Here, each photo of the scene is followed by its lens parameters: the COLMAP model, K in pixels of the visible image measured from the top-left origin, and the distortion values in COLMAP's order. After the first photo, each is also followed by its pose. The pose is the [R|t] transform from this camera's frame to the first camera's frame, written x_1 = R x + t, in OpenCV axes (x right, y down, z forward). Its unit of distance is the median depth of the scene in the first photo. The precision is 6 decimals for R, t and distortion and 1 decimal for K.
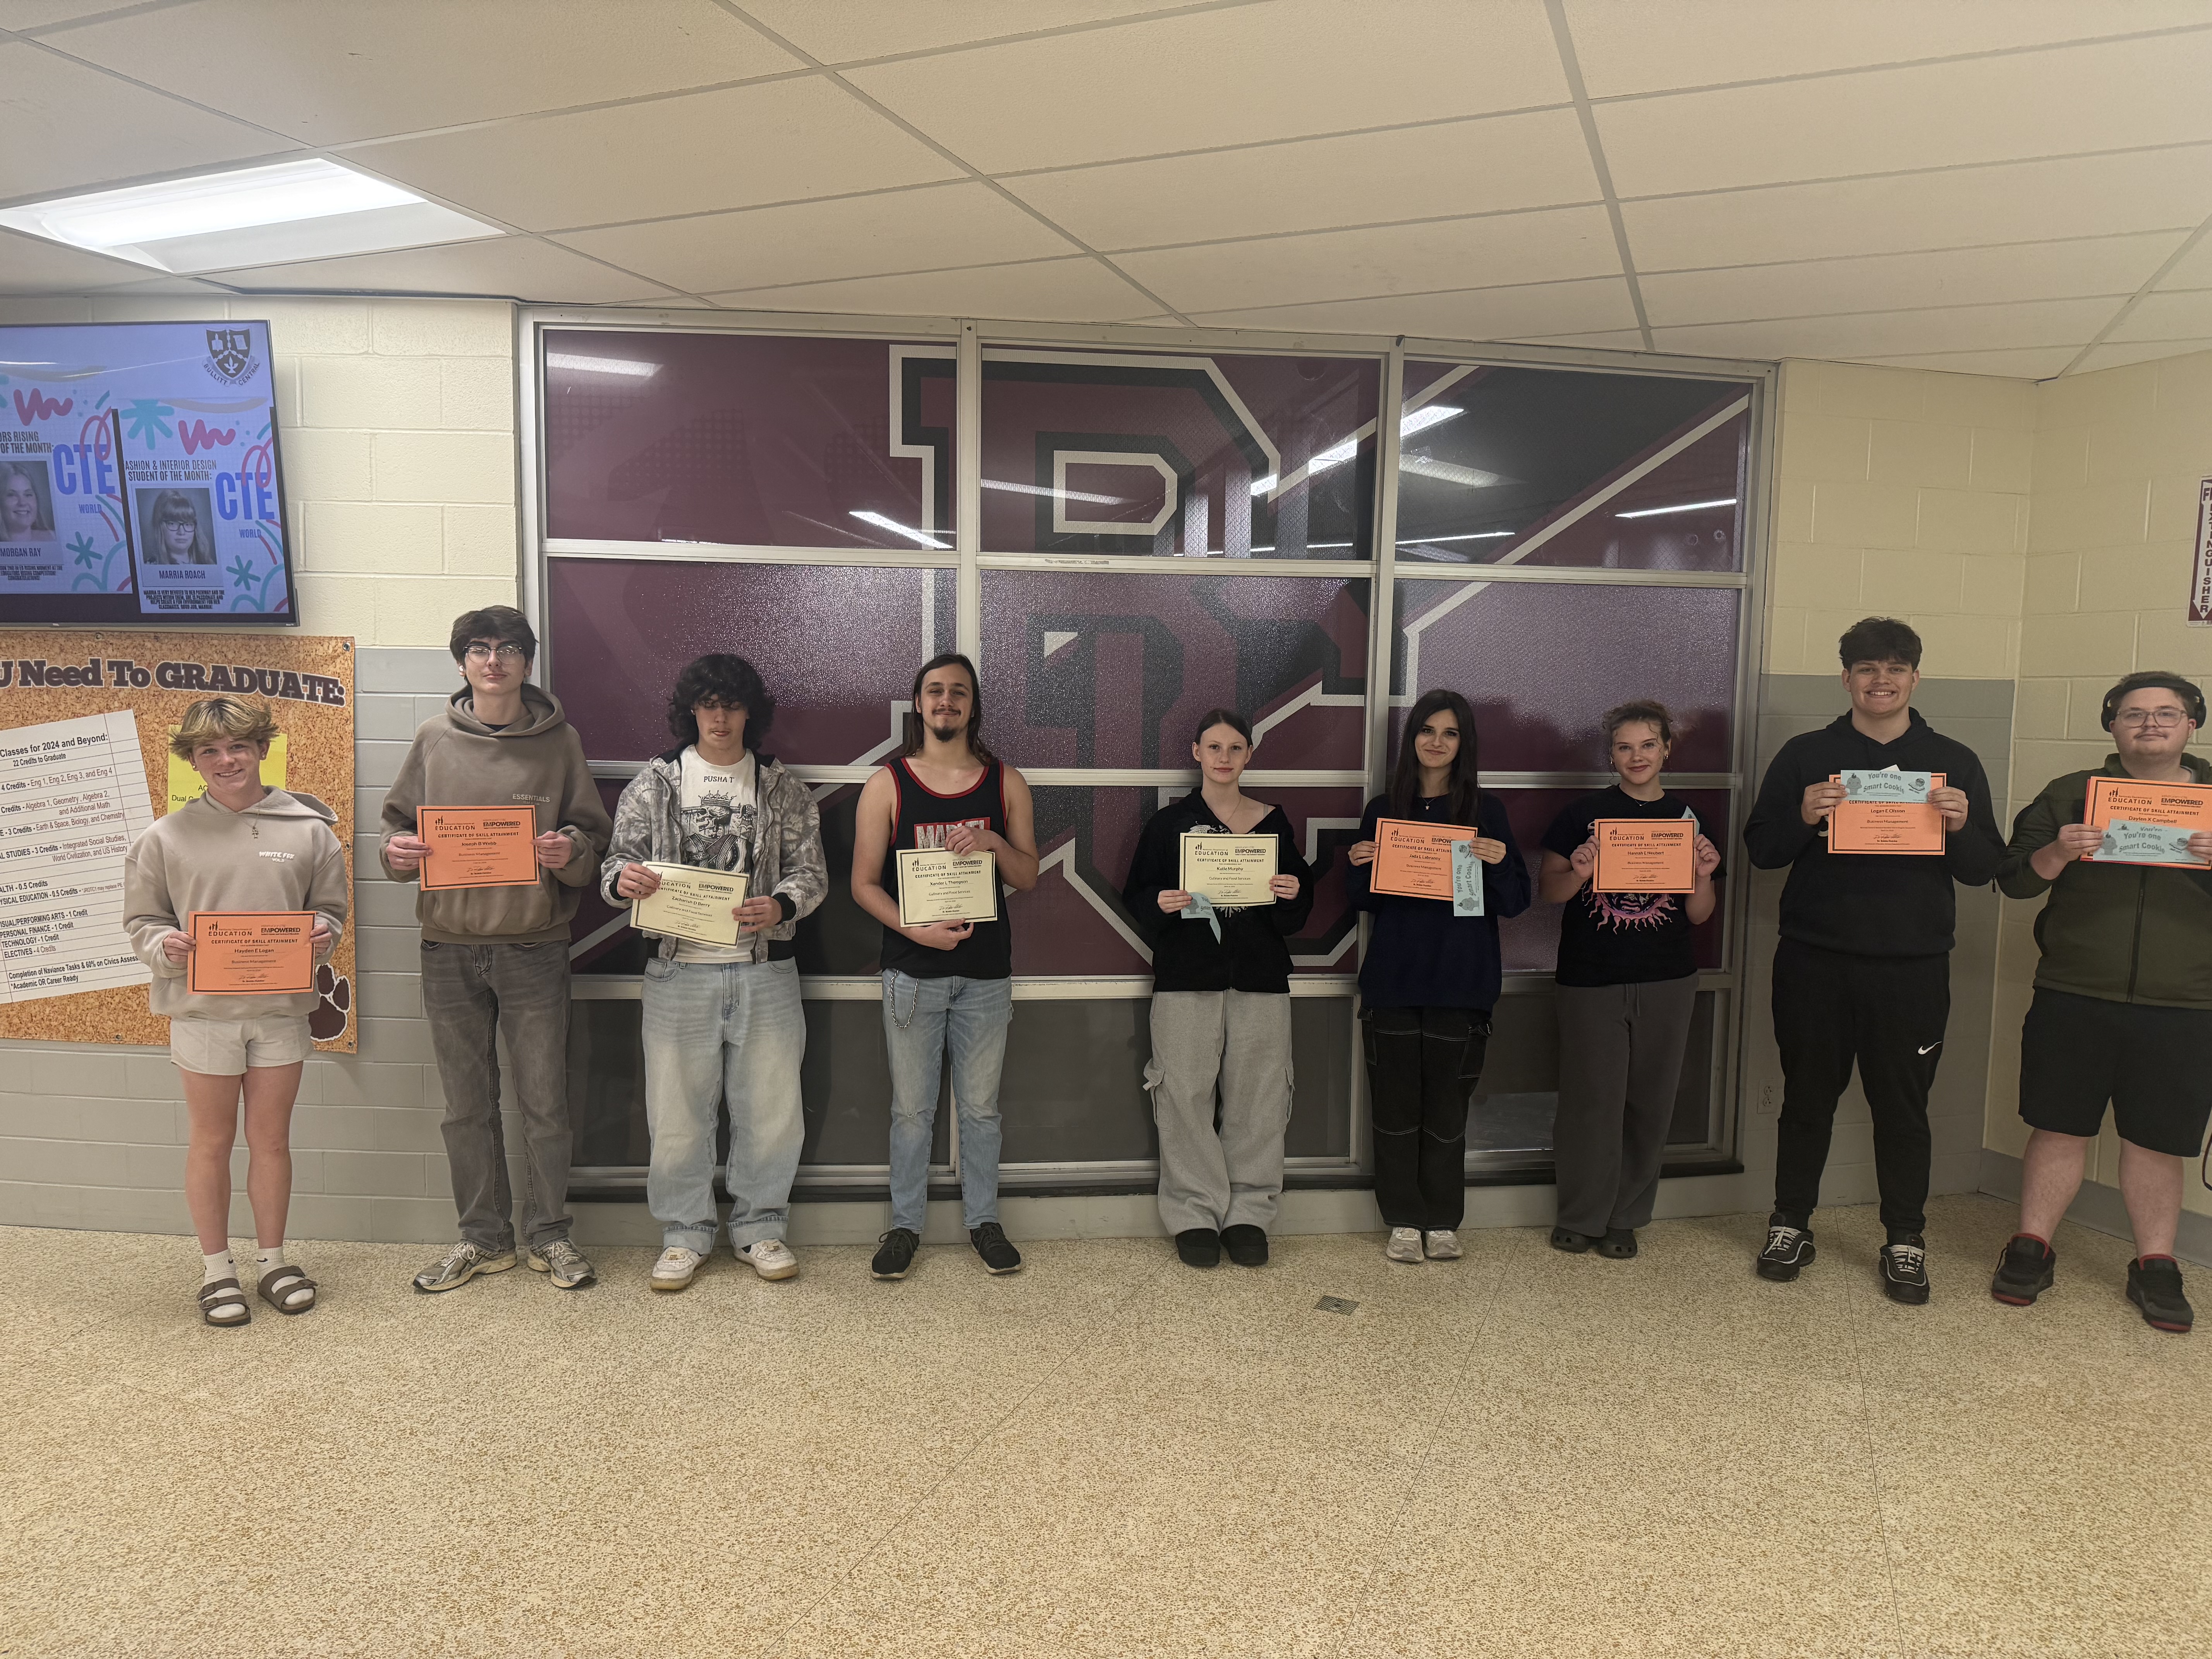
lens RADIAL K [[1551.3, 0, 1096.3], [0, 1551.3, 839.5], [0, 0, 1]] dist [-0.007552, -0.008967]
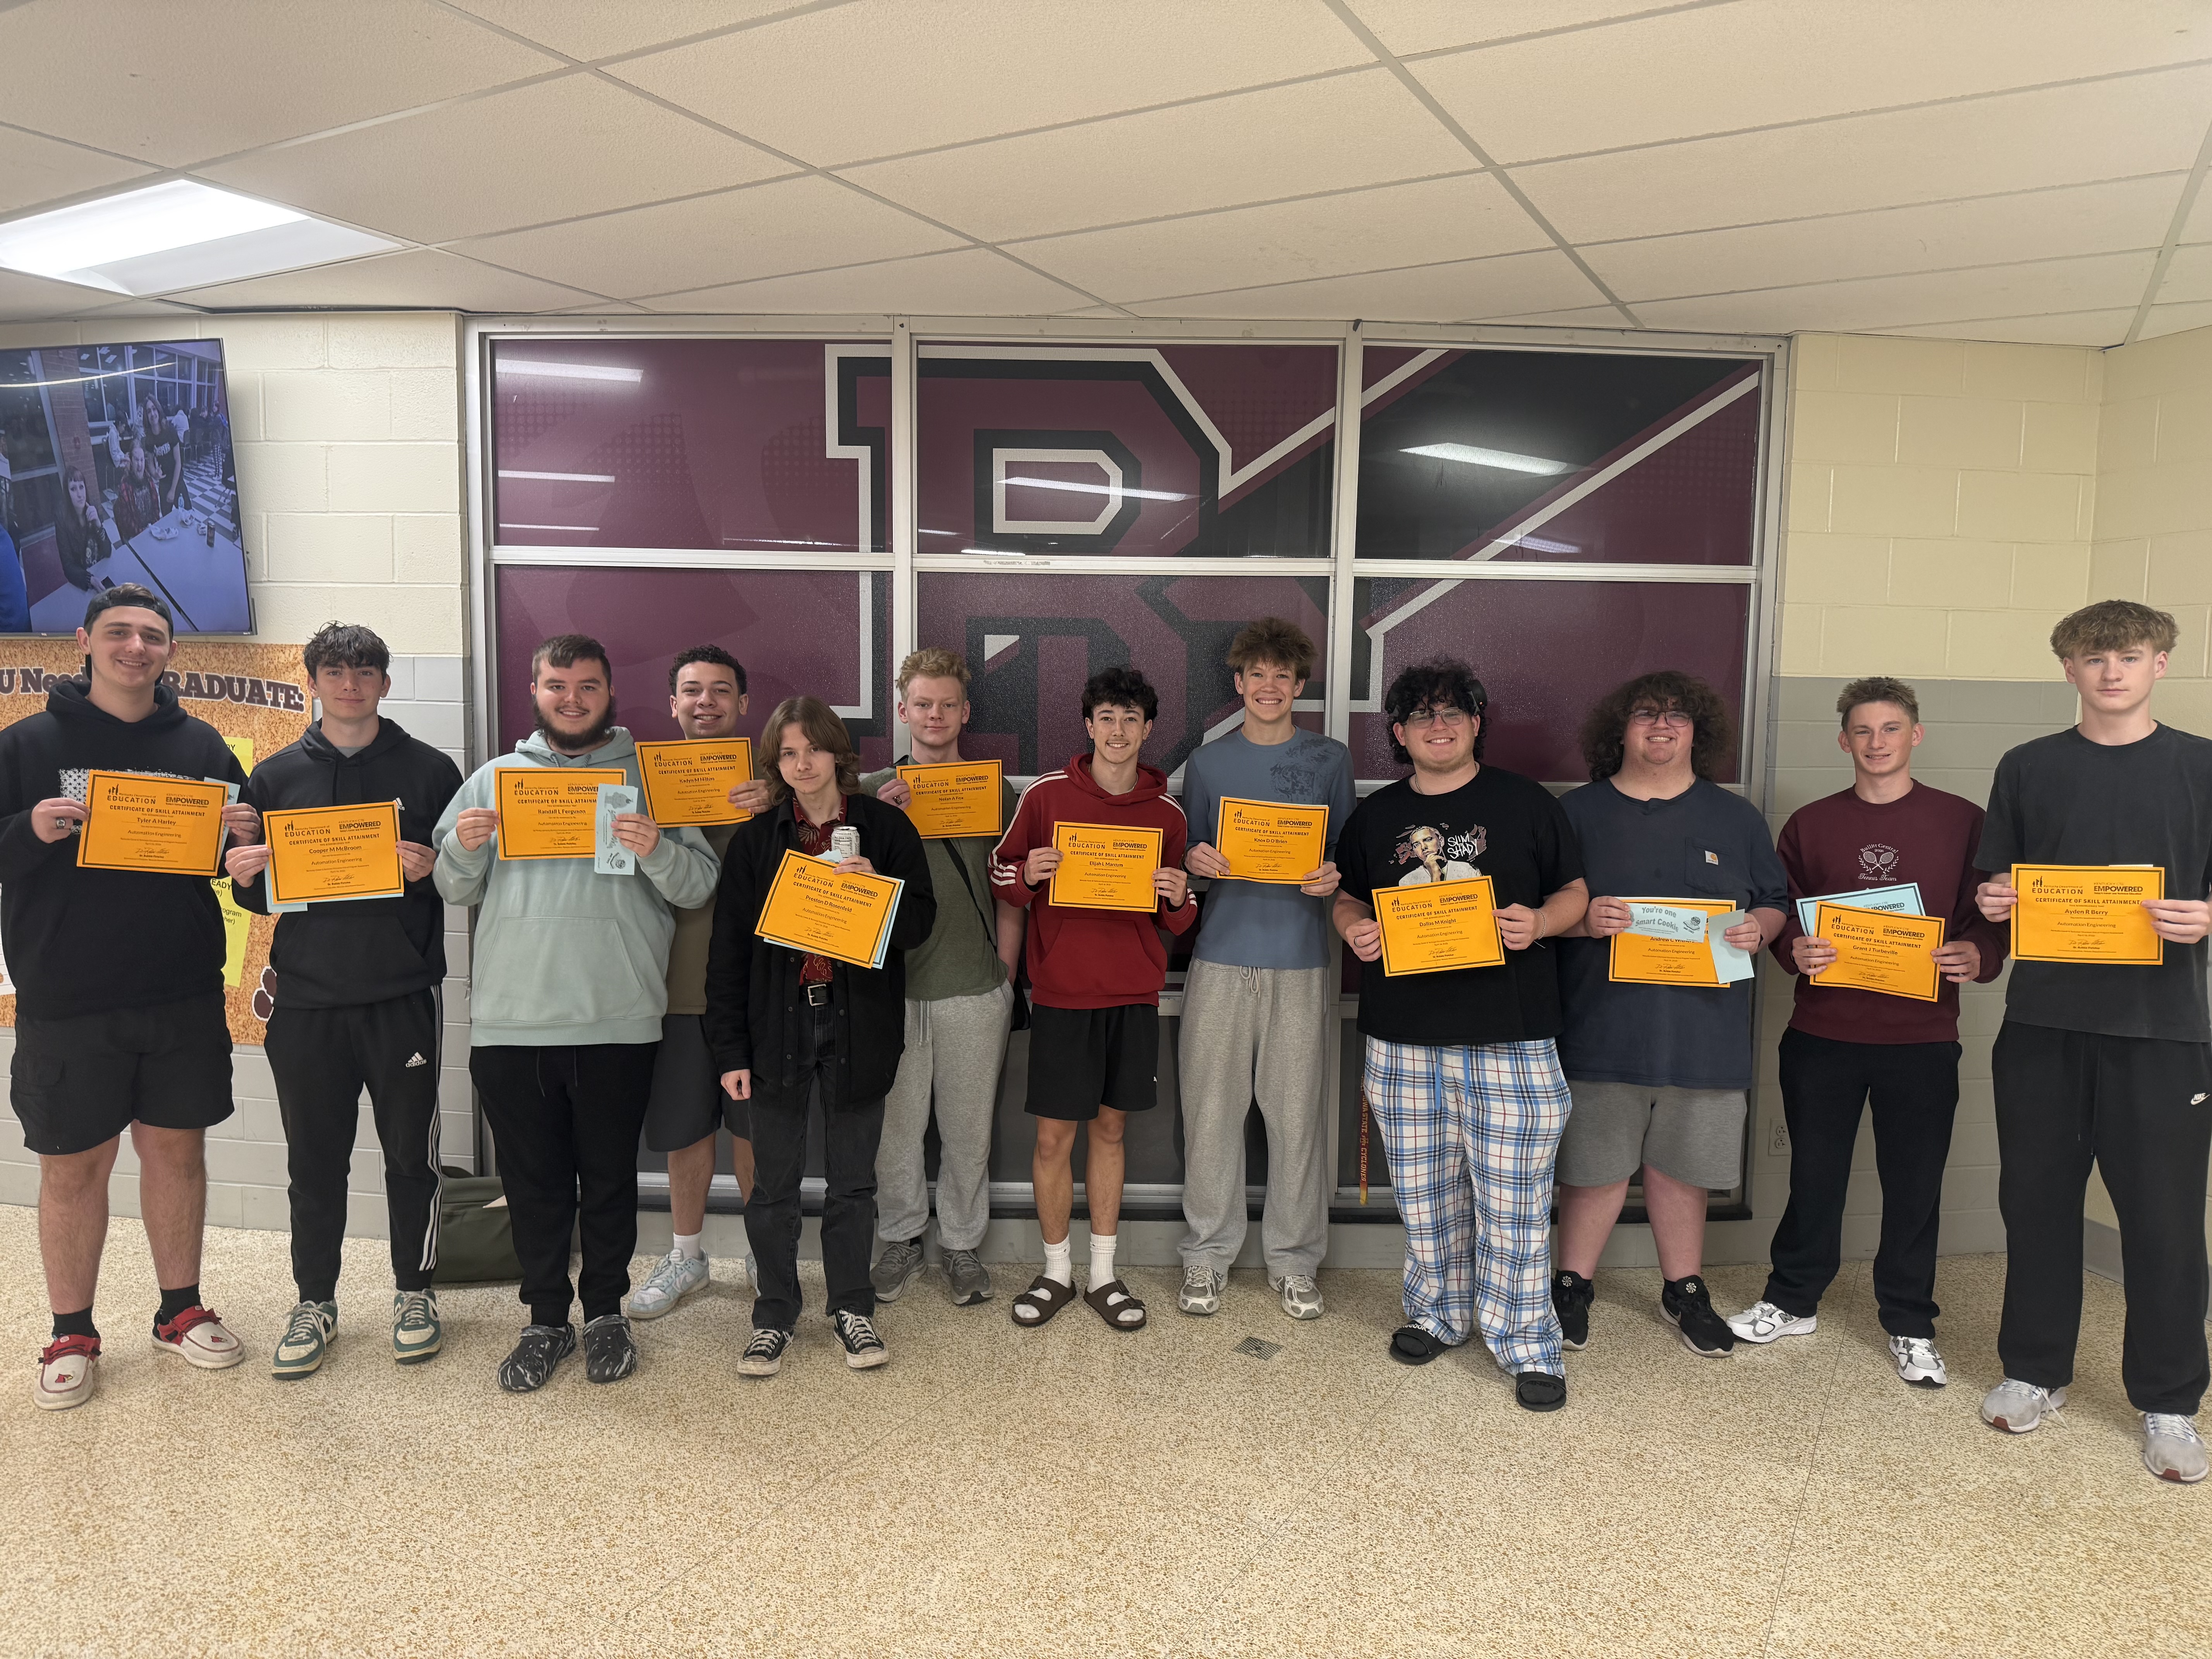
lens RADIAL K [[1551.3, 0, 1102.4], [0, 1551.3, 824.9], [0, 0, 1]] dist [-0.007552, -0.008967]
pose [[0.992682, 0.009087, -0.120415, 0.162774], [-0.009568, 0.999948, -0.003420, -0.012990], [0.120378, 0.004547, 0.992718, 0.047149]]
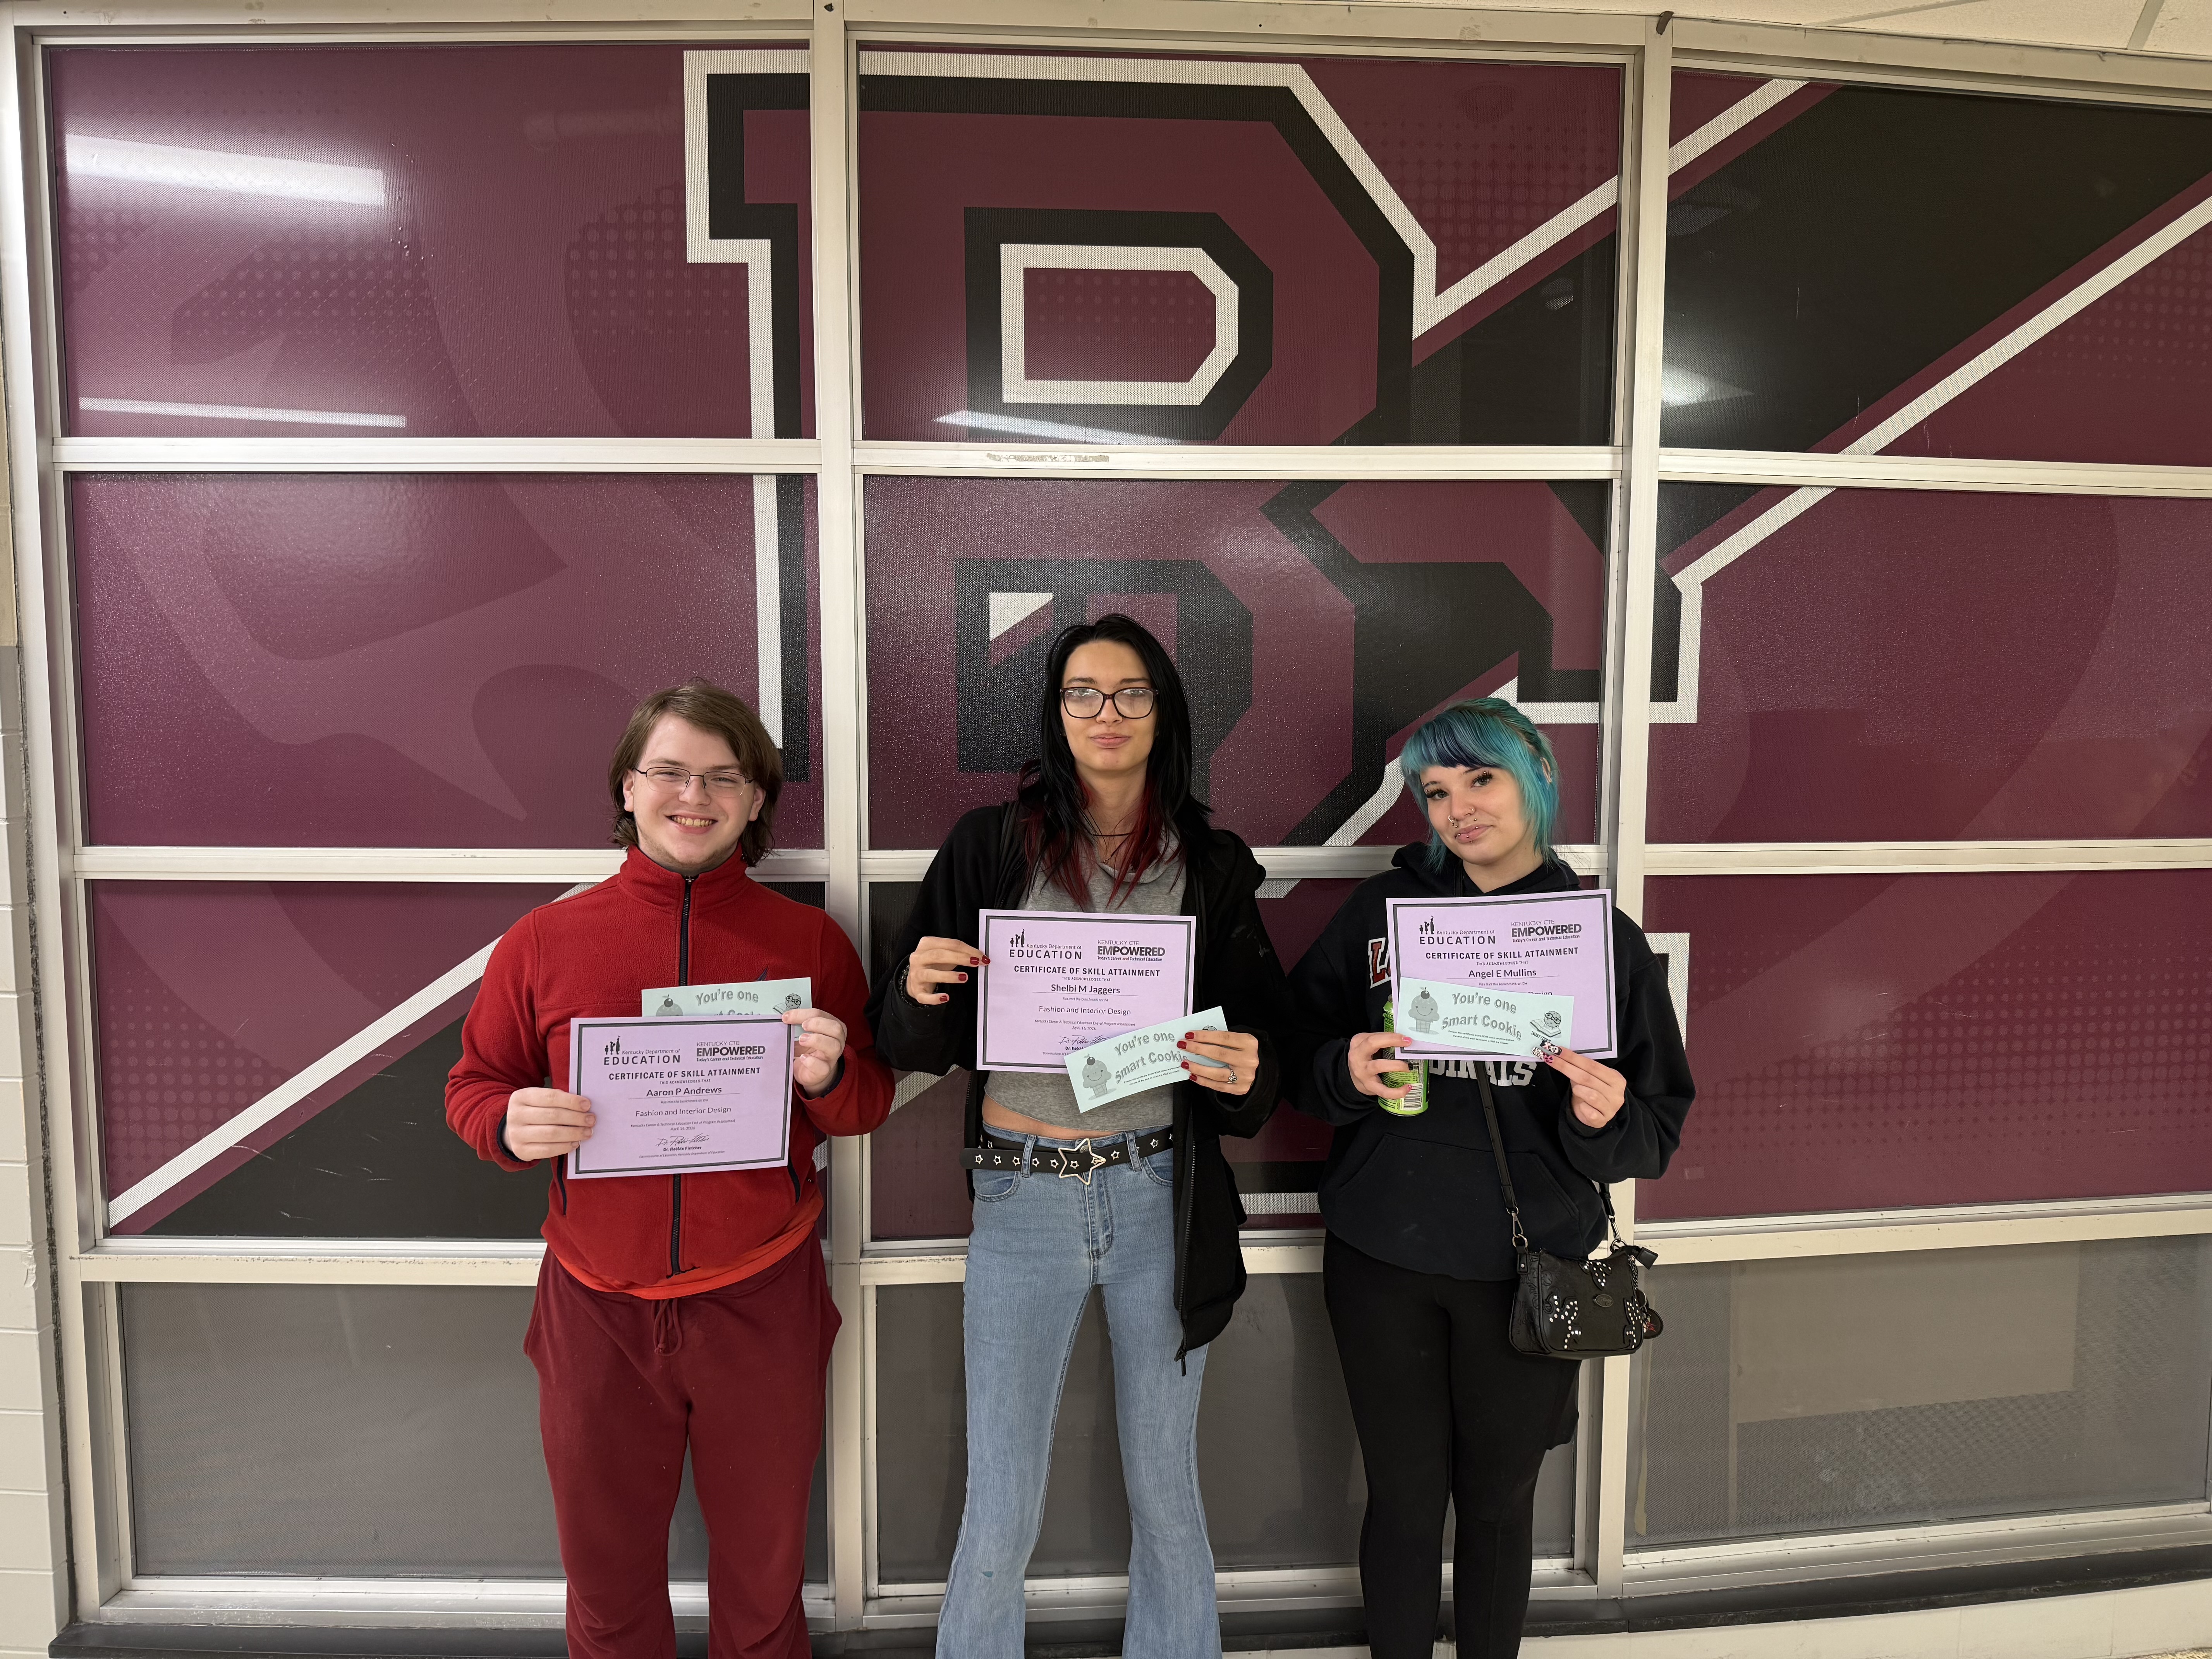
lens RADIAL K [[1551.3, 0, 1112.1], [0, 1551.3, 832.5], [0, 0, 1]] dist [-0.007552, -0.008967]
pose [[0.998568, -0.010597, -0.052444, 0.036356], [0.010038, 0.999890, -0.010905, -0.047664], [0.052554, 0.010363, 0.998564, 0.489470]]
